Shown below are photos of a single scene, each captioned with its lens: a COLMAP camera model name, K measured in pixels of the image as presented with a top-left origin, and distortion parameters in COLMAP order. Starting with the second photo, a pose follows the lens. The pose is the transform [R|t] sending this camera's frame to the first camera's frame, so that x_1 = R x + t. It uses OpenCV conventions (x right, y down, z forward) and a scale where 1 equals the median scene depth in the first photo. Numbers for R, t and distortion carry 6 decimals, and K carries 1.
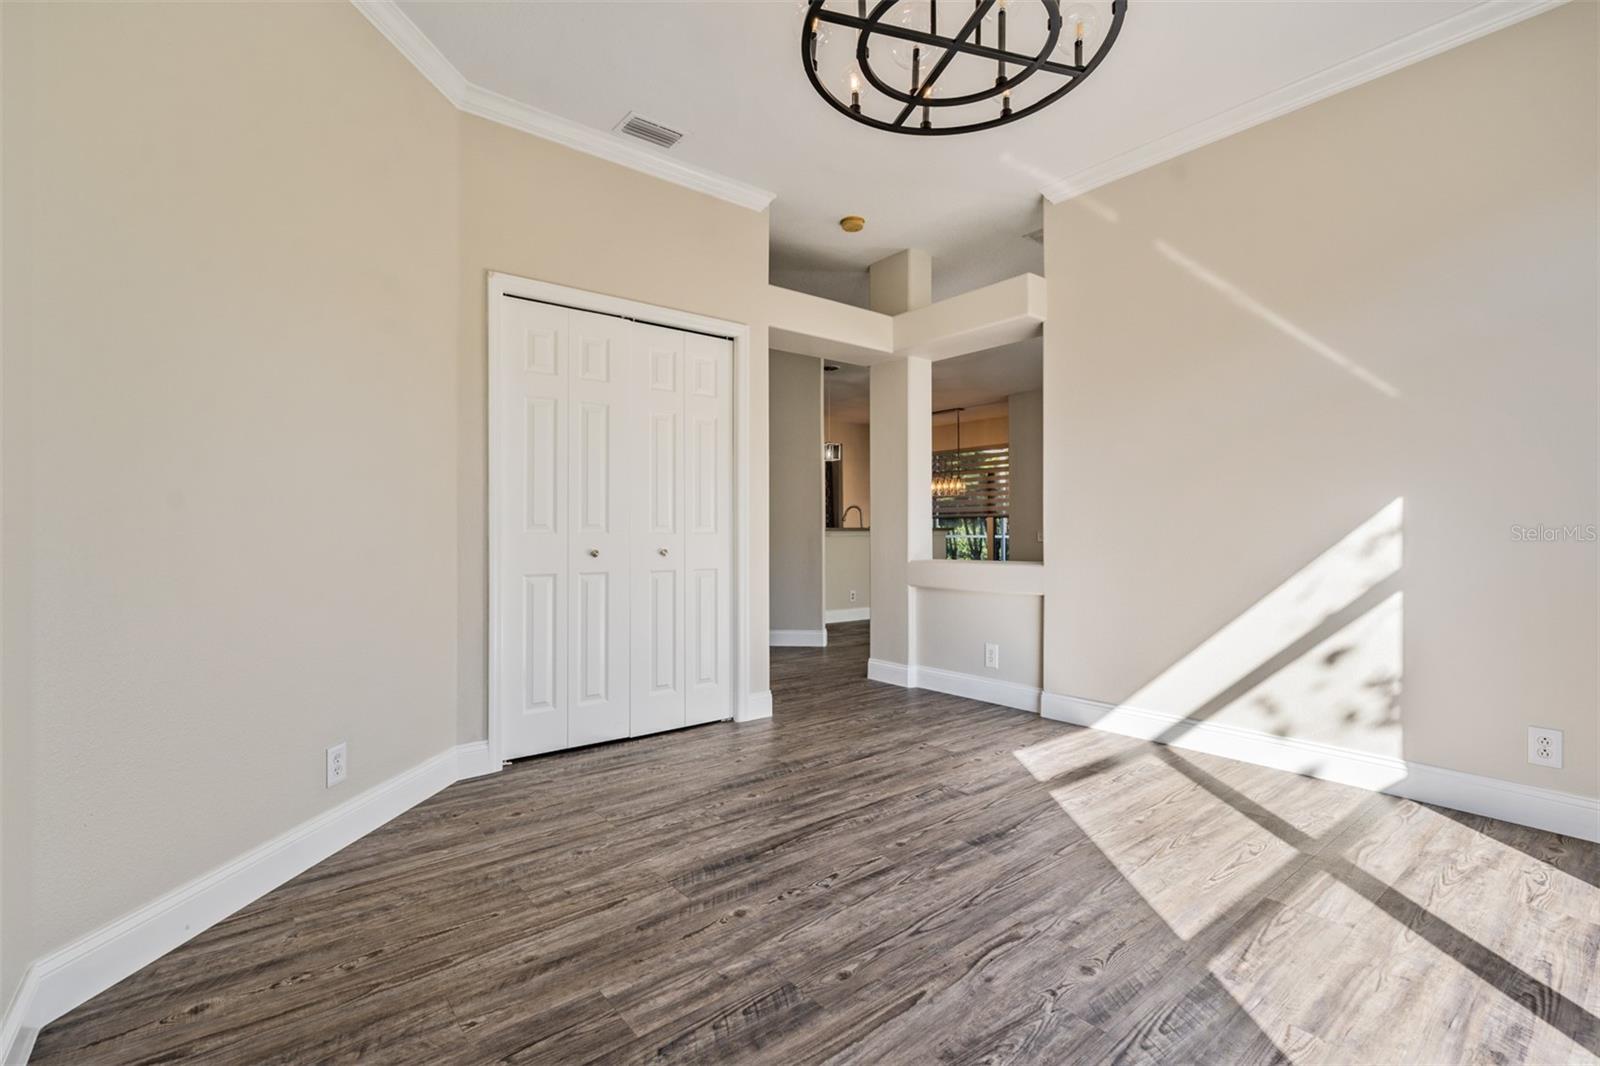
lens RADIAL K [[713.7, 0, 802.4], [0, 713.7, 531.3], [0, 0, 1]] dist [-0.008074, 0.002051]
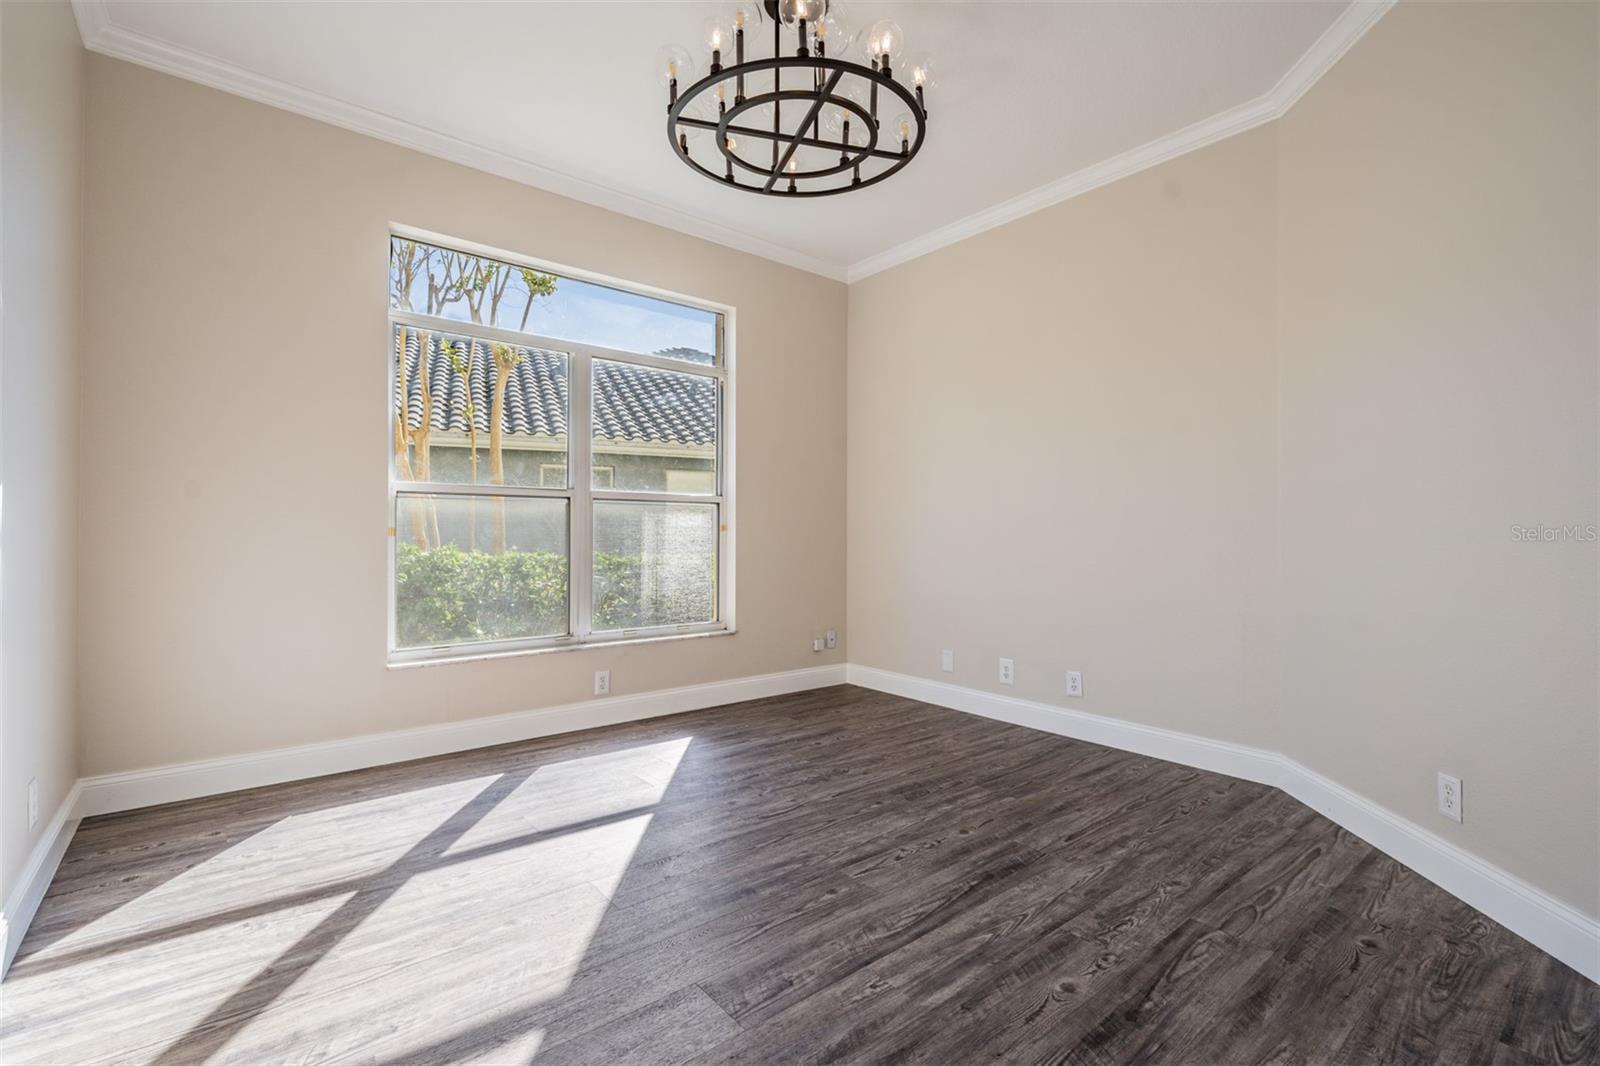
lens RADIAL K [[713.7, 0, 798.6], [0, 713.7, 532.1], [0, 0, 1]] dist [-0.008074, 0.002051]
pose [[-0.999841, -0.002412, -0.017664, 0.209140], [-0.002459, 0.999993, 0.002645, -0.011837], [0.017657, 0.002688, -0.999840, 2.009961]]
